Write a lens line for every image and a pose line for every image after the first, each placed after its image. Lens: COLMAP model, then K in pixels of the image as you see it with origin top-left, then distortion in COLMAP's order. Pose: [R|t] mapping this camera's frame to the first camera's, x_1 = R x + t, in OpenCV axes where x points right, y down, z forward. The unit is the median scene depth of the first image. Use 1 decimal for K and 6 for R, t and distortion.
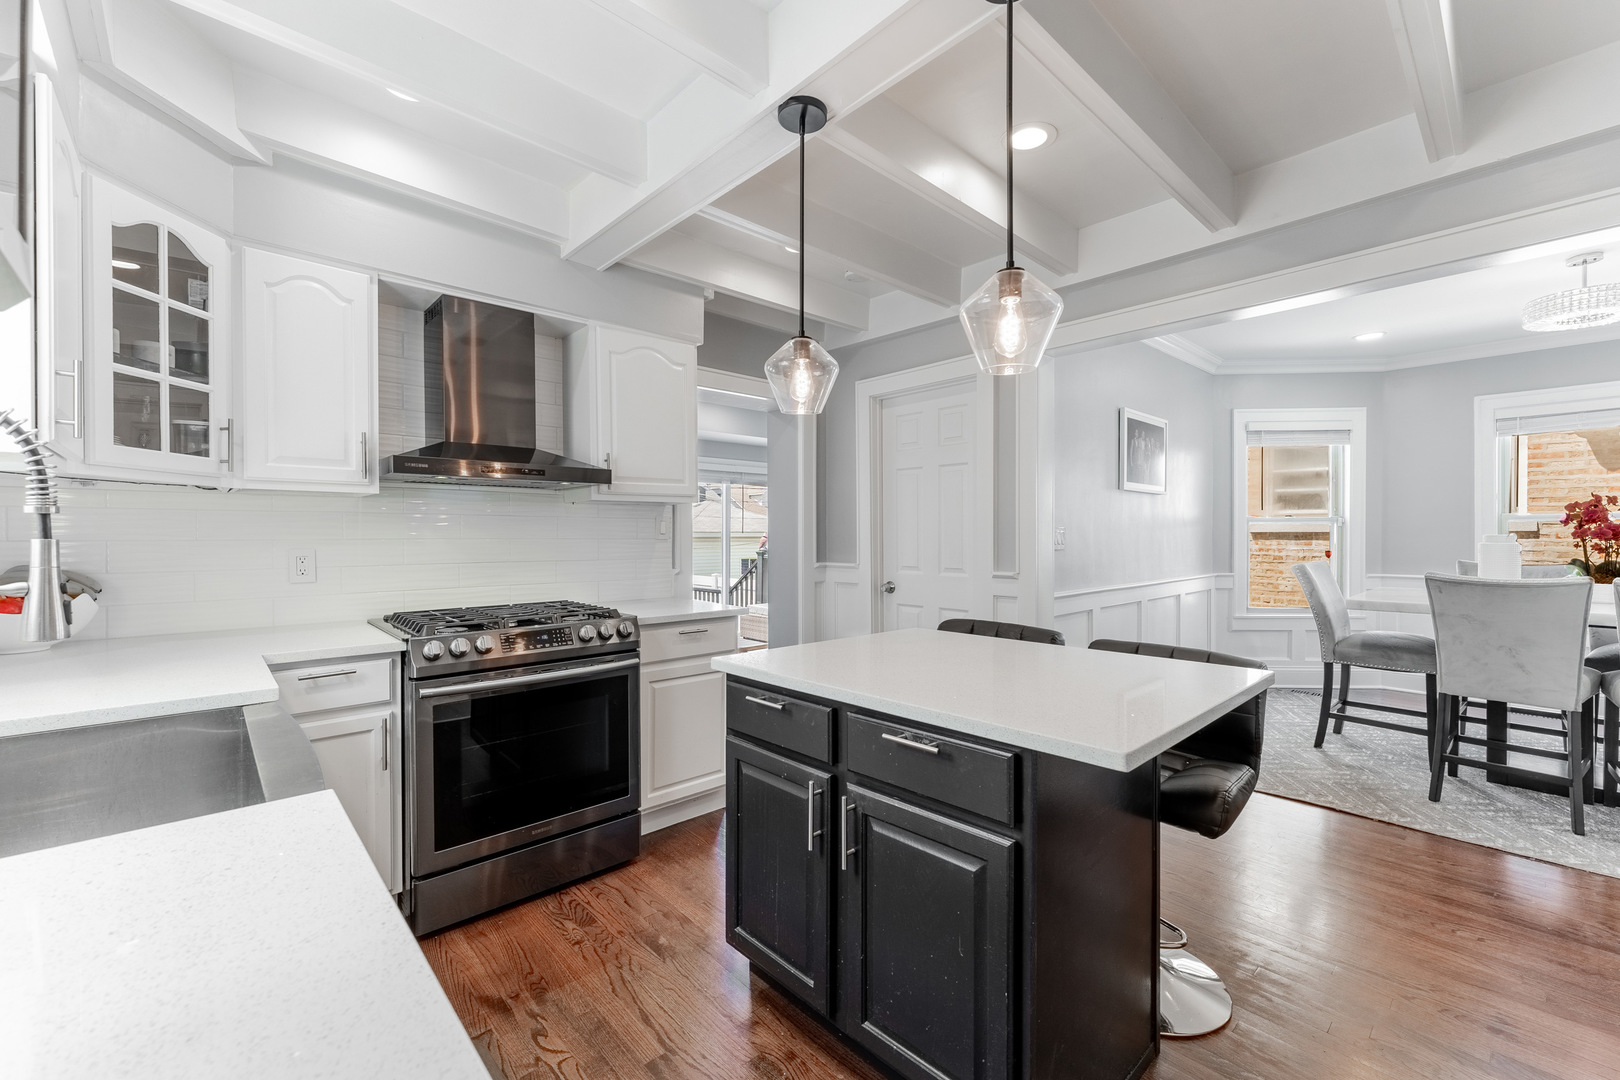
lens RADIAL K [[662.3, 0, 798.6], [0, 662.3, 538.2], [0, 0, 1]] dist [-0.000692, 0.000106]
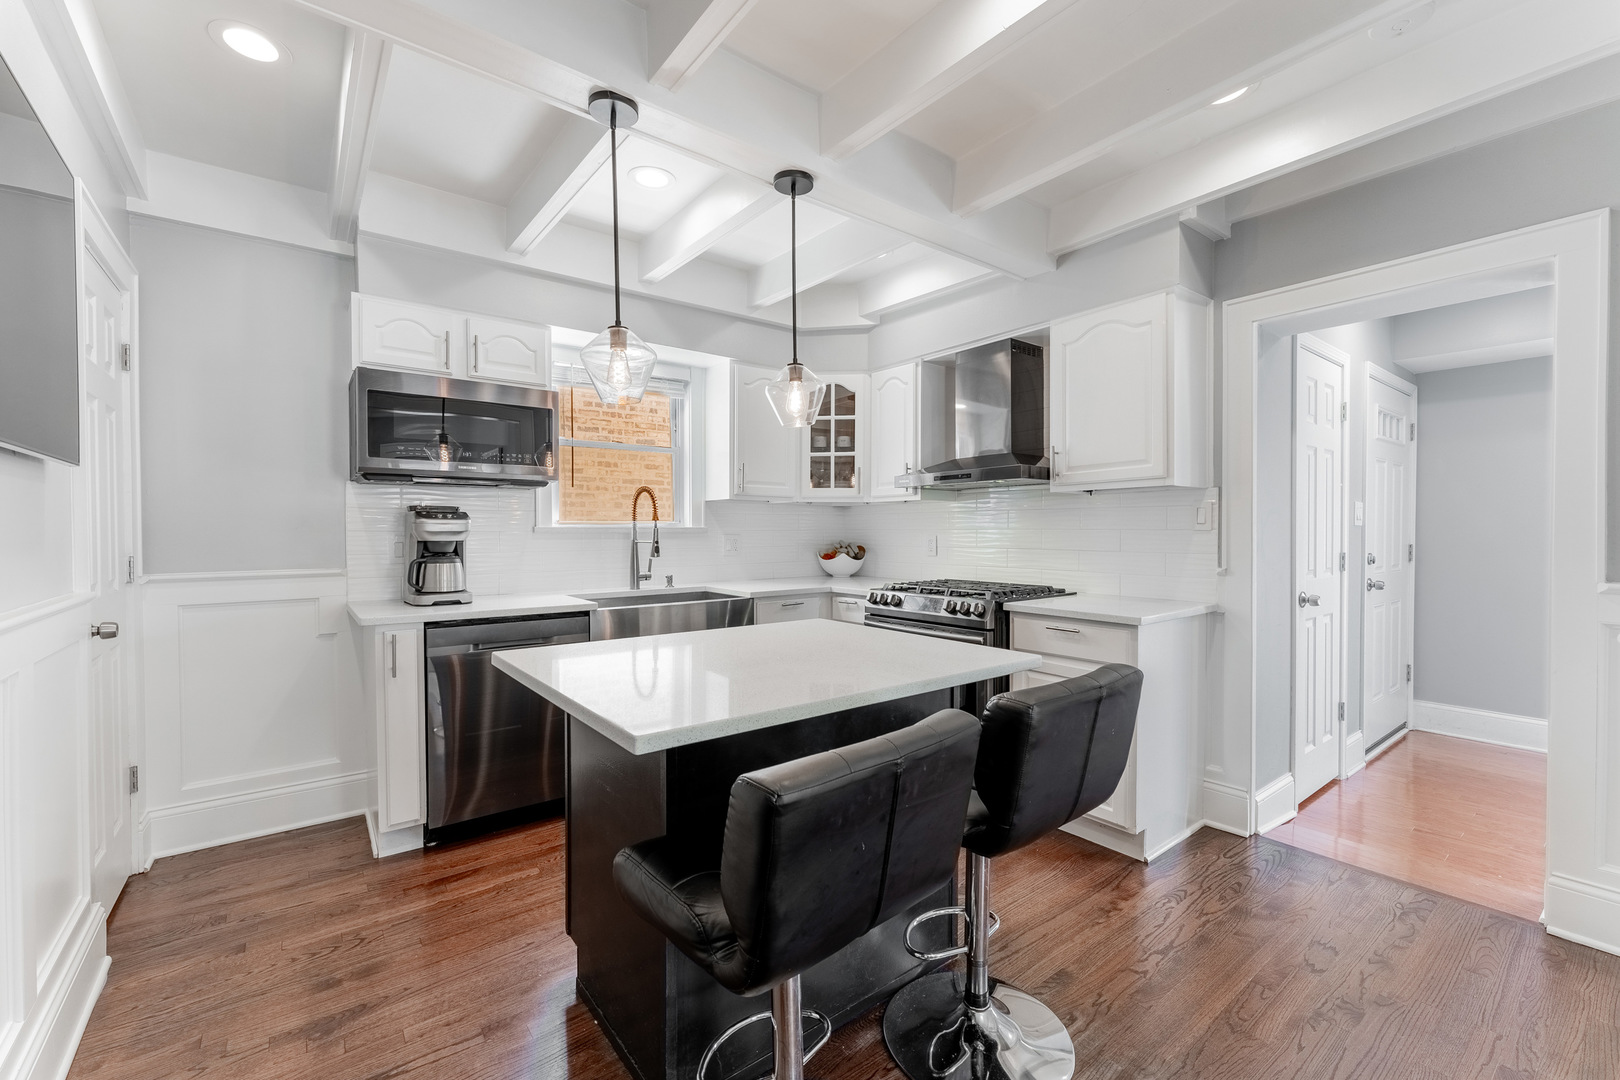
lens RADIAL K [[662.3, 0, 808.9], [0, 662.3, 538.0], [0, 0, 1]] dist [-0.000692, 0.000106]
pose [[-0.071523, 0.009777, -0.997391, 1.107102], [-0.006426, 0.999927, 0.010263, 0.008881], [0.997418, 0.007143, -0.071455, 1.002360]]
